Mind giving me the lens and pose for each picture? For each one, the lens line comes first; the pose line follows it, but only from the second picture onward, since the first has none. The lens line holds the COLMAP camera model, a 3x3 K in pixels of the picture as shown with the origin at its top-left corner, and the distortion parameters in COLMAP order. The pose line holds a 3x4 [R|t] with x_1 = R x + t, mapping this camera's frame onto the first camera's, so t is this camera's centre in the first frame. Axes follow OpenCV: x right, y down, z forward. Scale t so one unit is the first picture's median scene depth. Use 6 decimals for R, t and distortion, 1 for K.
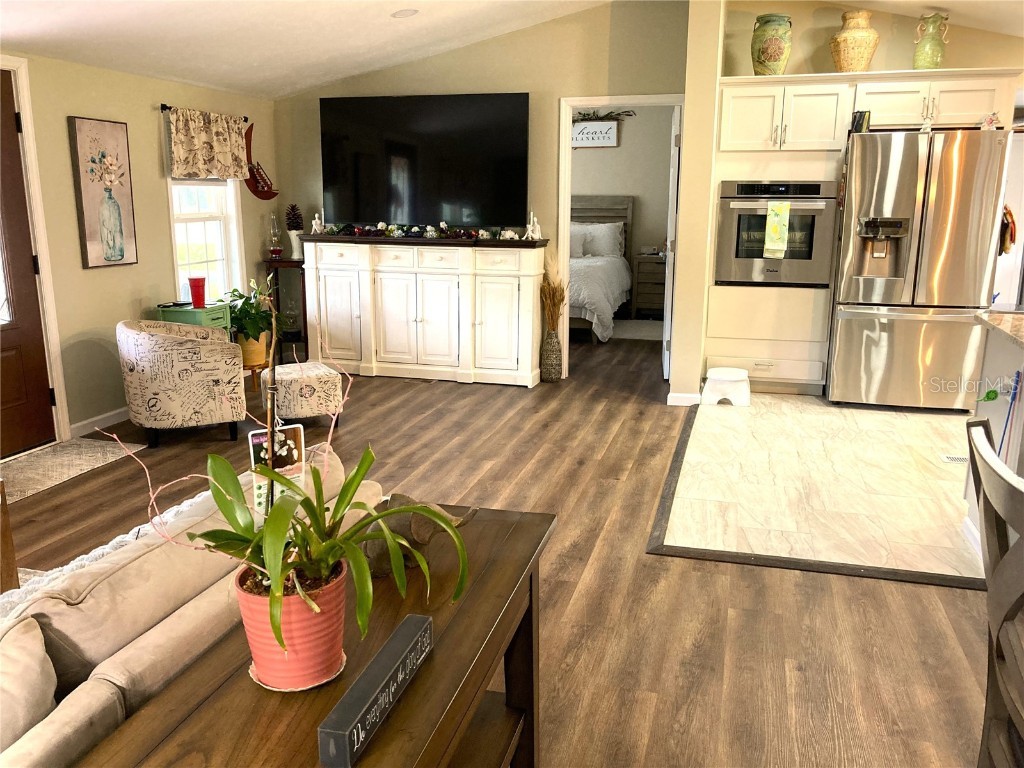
lens RADIAL K [[852.4, 0, 511.5], [0, 852.4, 384.7], [0, 0, 1]] dist [0.015645, -0.011134]
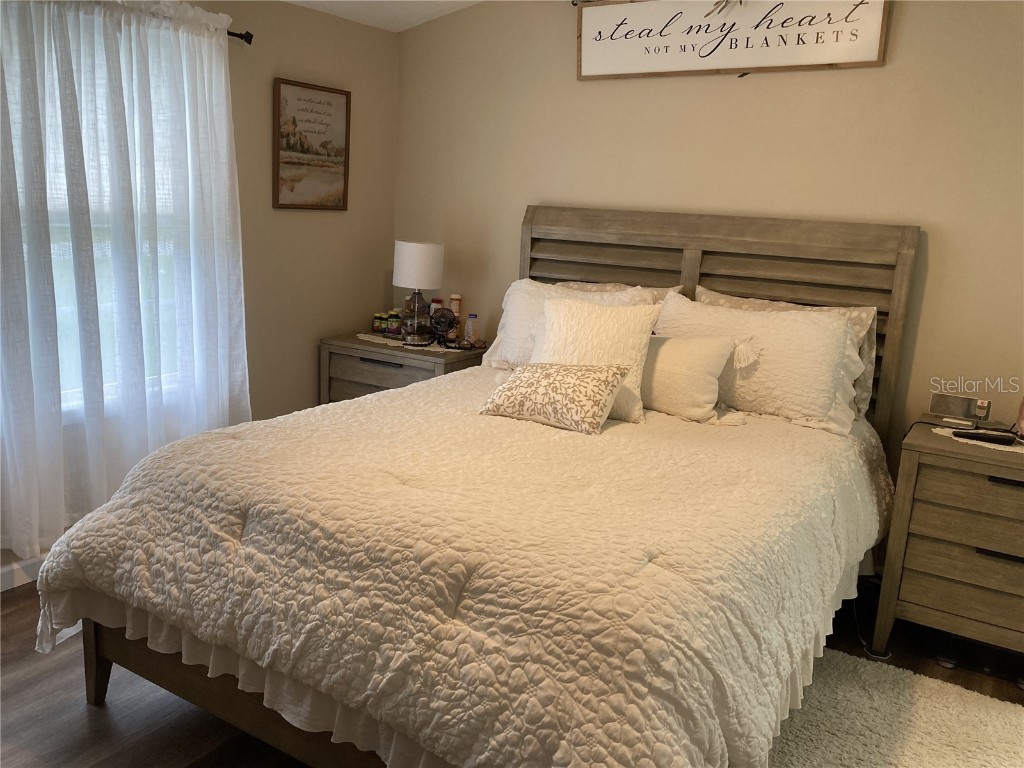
lens RADIAL K [[852.4, 0, 512.0], [0, 852.4, 383.9], [0, 0, 1]] dist [0.015645, -0.011134]
pose [[0.960569, 0.098337, -0.260070, 0.088332], [-0.101840, 0.994801, 0.000004, -0.150807], [0.258718, 0.026482, 0.965590, 0.672578]]
